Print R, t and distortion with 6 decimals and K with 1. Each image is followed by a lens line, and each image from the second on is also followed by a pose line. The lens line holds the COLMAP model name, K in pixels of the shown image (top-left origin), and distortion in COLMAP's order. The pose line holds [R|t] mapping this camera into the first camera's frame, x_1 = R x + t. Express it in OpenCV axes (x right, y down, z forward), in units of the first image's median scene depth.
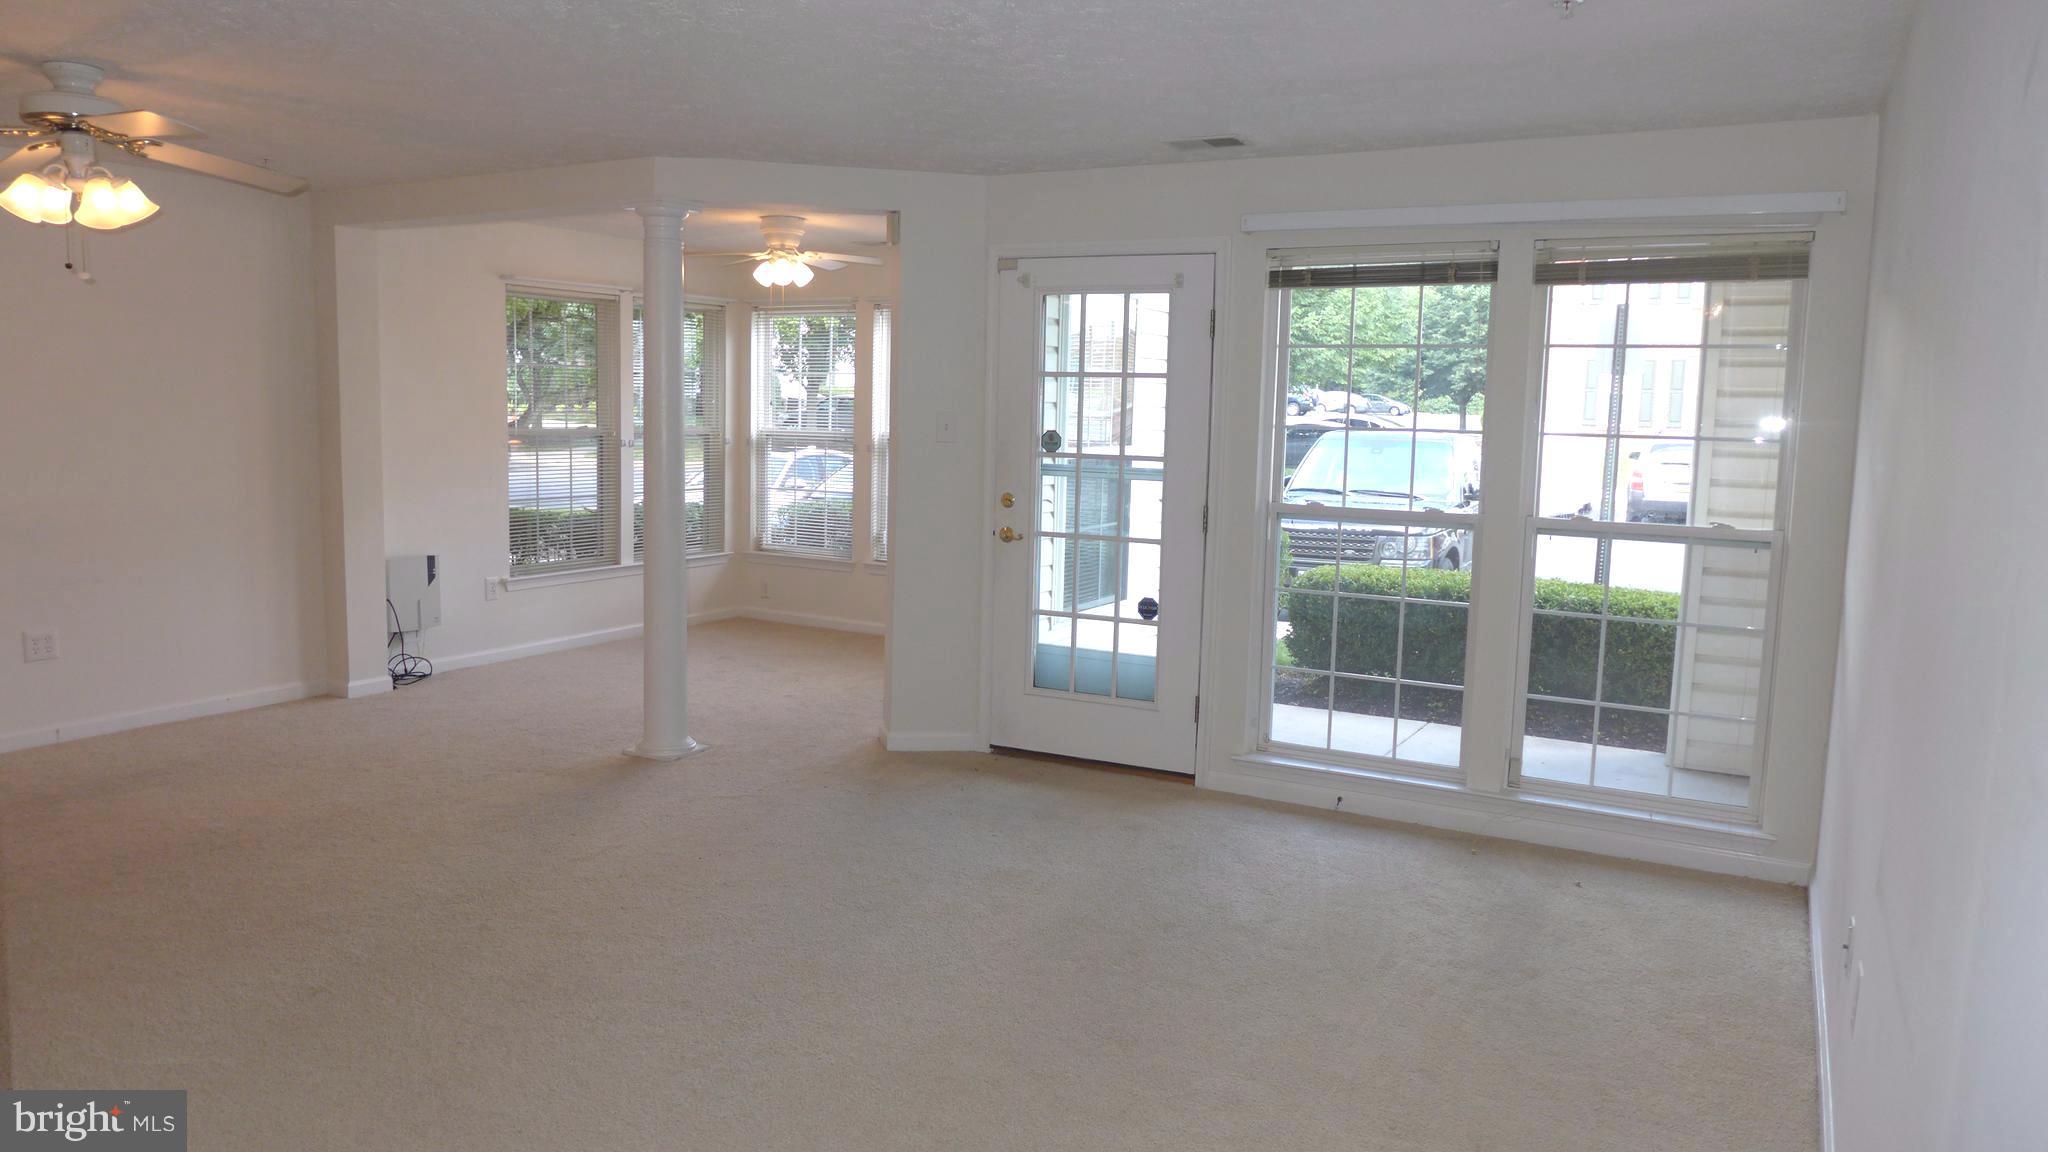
lens RADIAL K [[1386.1, 0, 1014.3], [0, 1386.1, 570.4], [0, 0, 1]] dist [-0.030198, 0.010194]
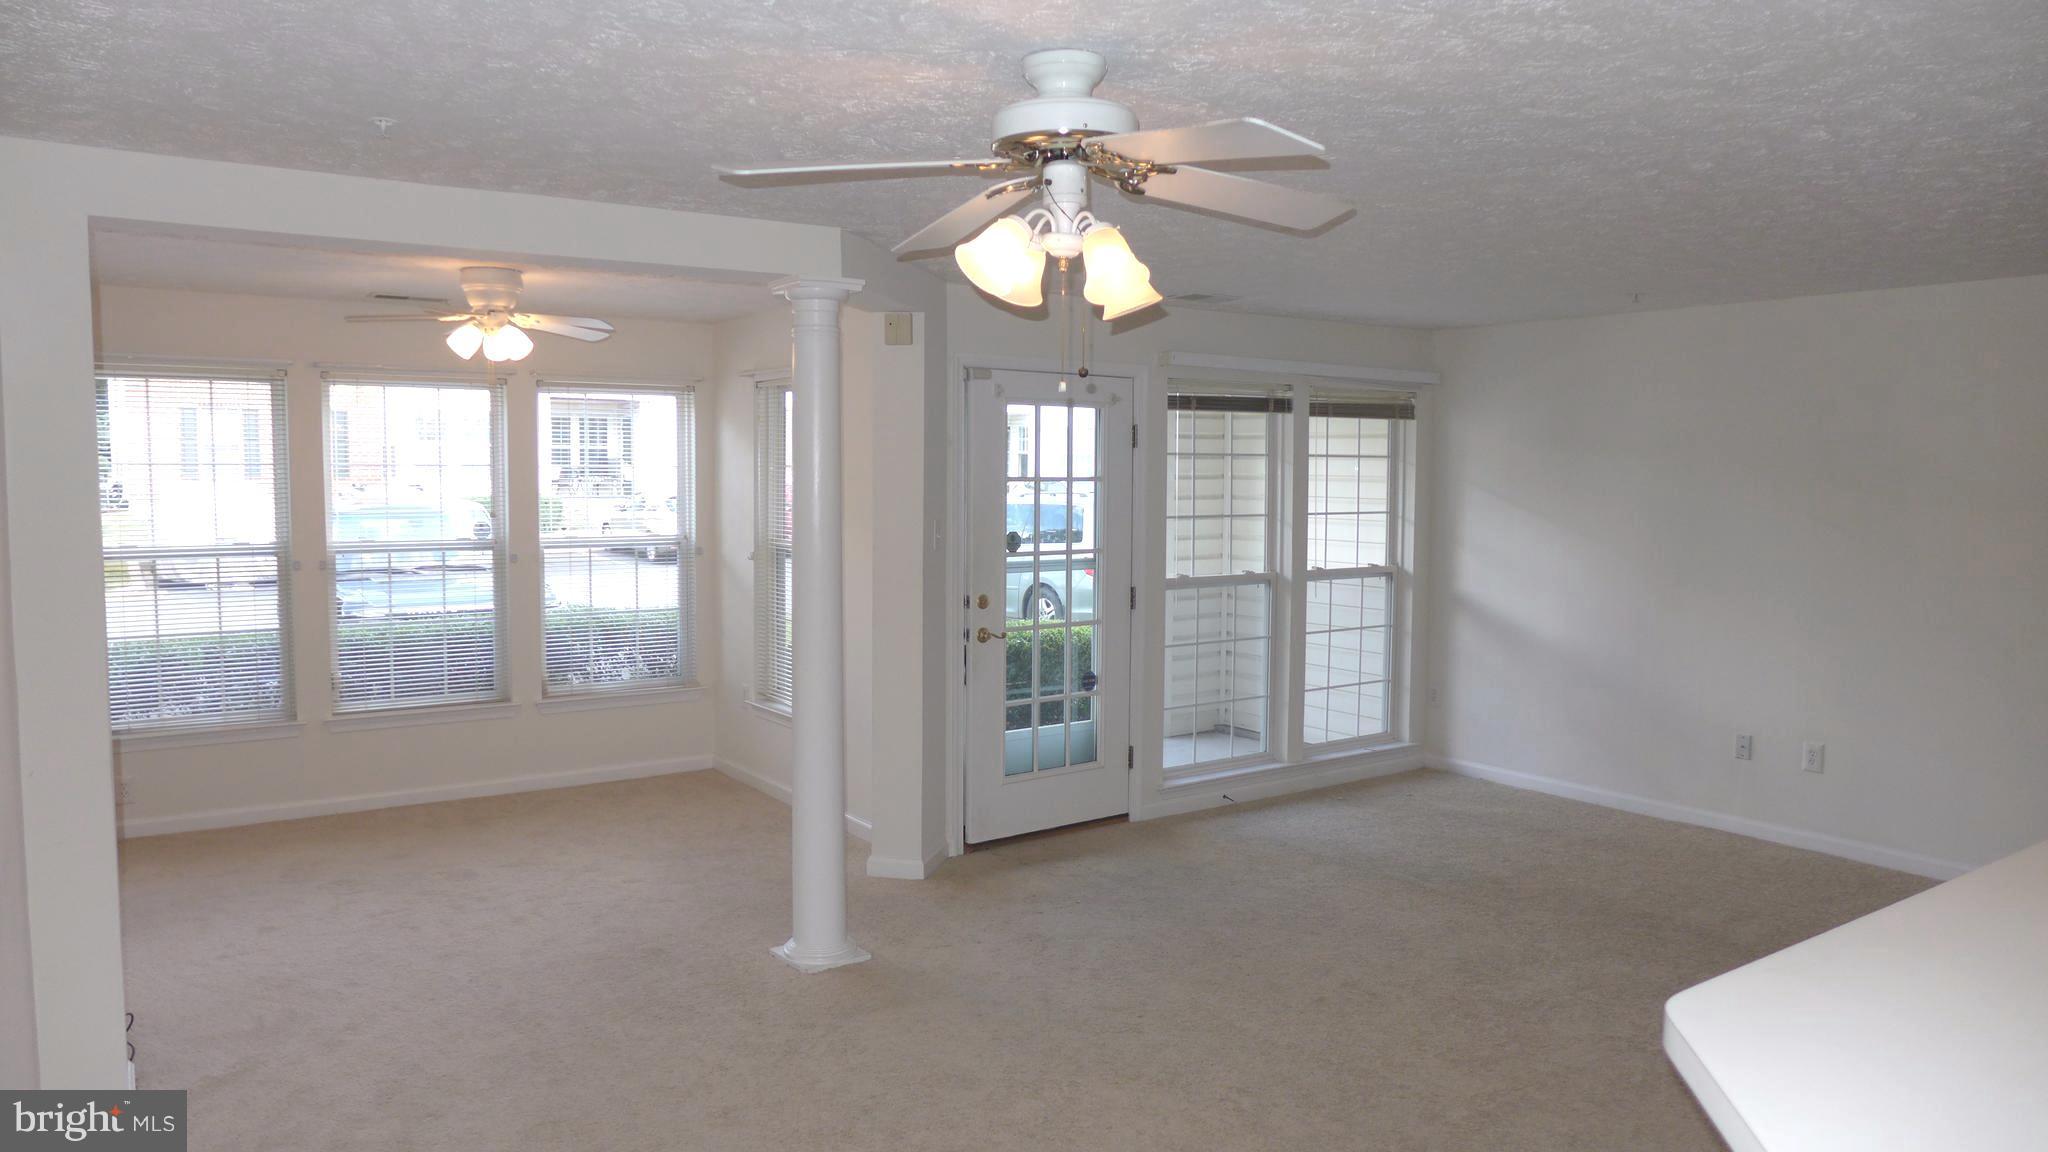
lens RADIAL K [[1386.1, 0, 1004.7], [0, 1386.1, 567.8], [0, 0, 1]] dist [-0.030198, 0.010194]
pose [[0.423199, -0.084857, 0.902054, -0.964311], [0.108867, 0.993154, 0.042352, -0.122422], [-0.899472, 0.080281, 0.429540, 0.567847]]
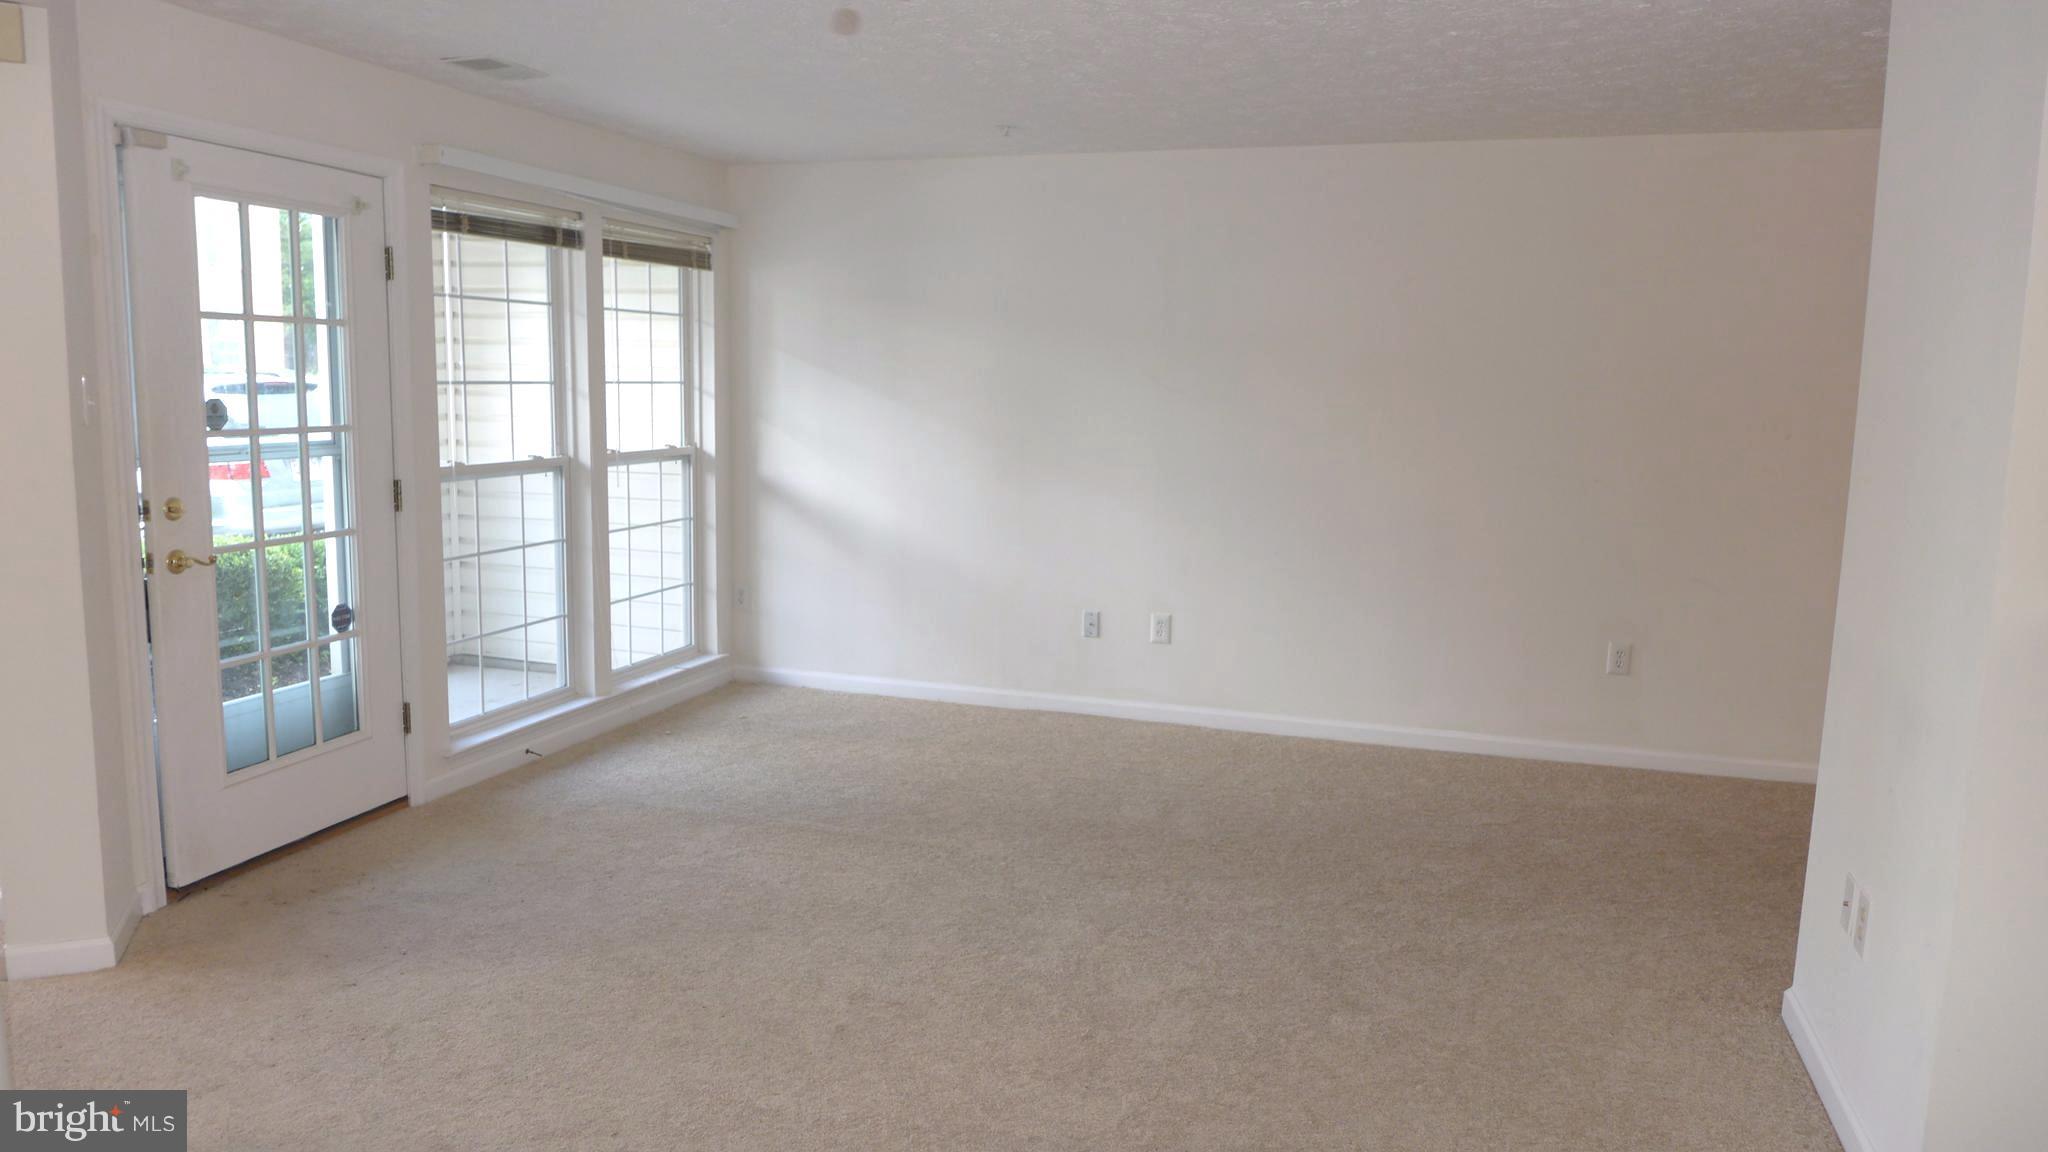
lens RADIAL K [[1386.1, 0, 1005.7], [0, 1386.1, 564.7], [0, 0, 1]] dist [-0.030198, 0.010194]
pose [[-0.190332, -0.156299, 0.969198, -0.738103], [0.091520, 0.980121, 0.176033, -0.106739], [-0.977445, 0.122206, -0.172243, 0.767183]]
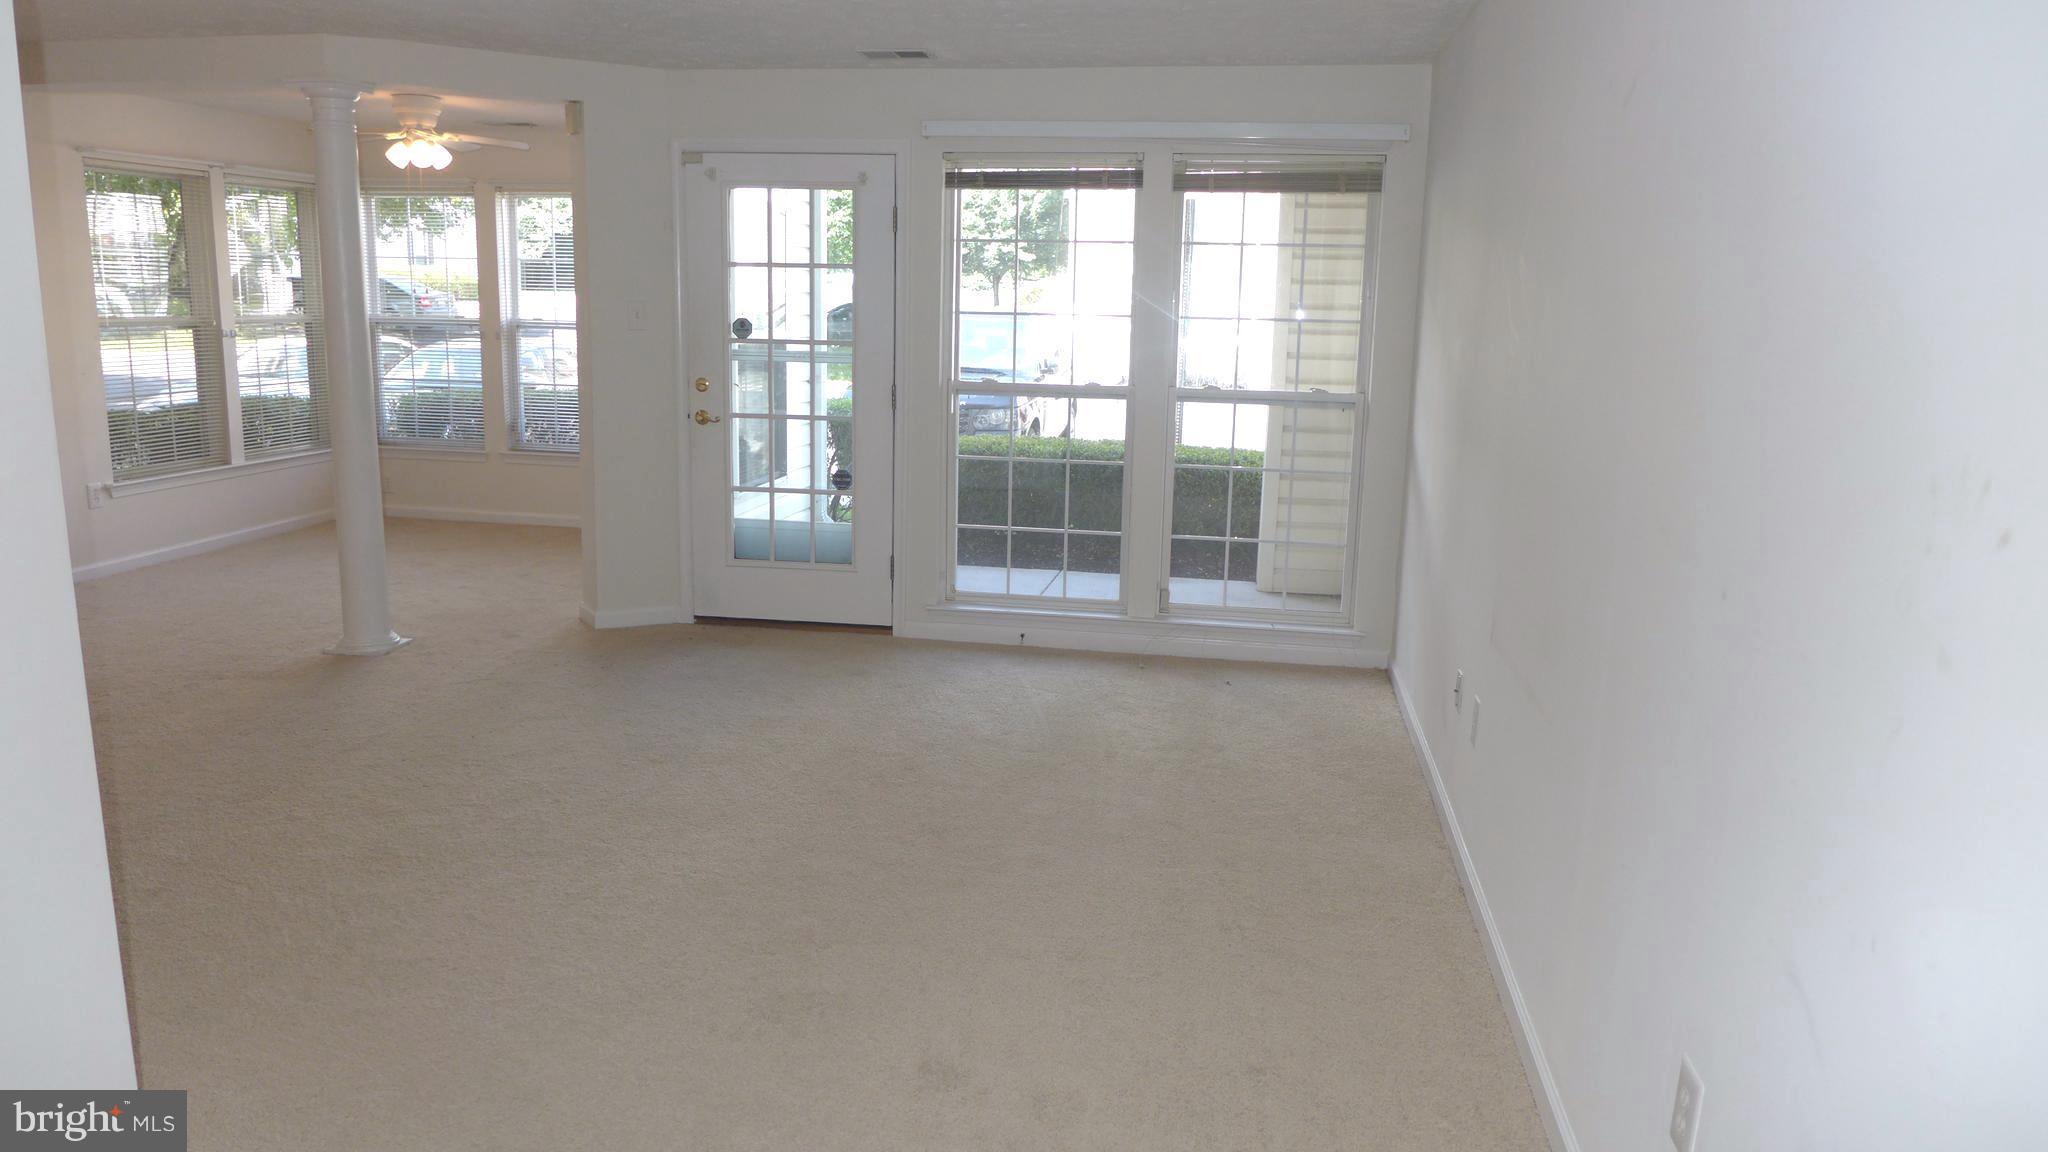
lens RADIAL K [[1386.1, 0, 1020.2], [0, 1386.1, 565.9], [0, 0, 1]] dist [-0.030198, 0.010194]
pose [[0.941712, -0.066583, 0.329766, -0.139047], [0.038658, 0.995143, 0.090534, 0.001115], [-0.334192, -0.072509, 0.939712, -0.086585]]
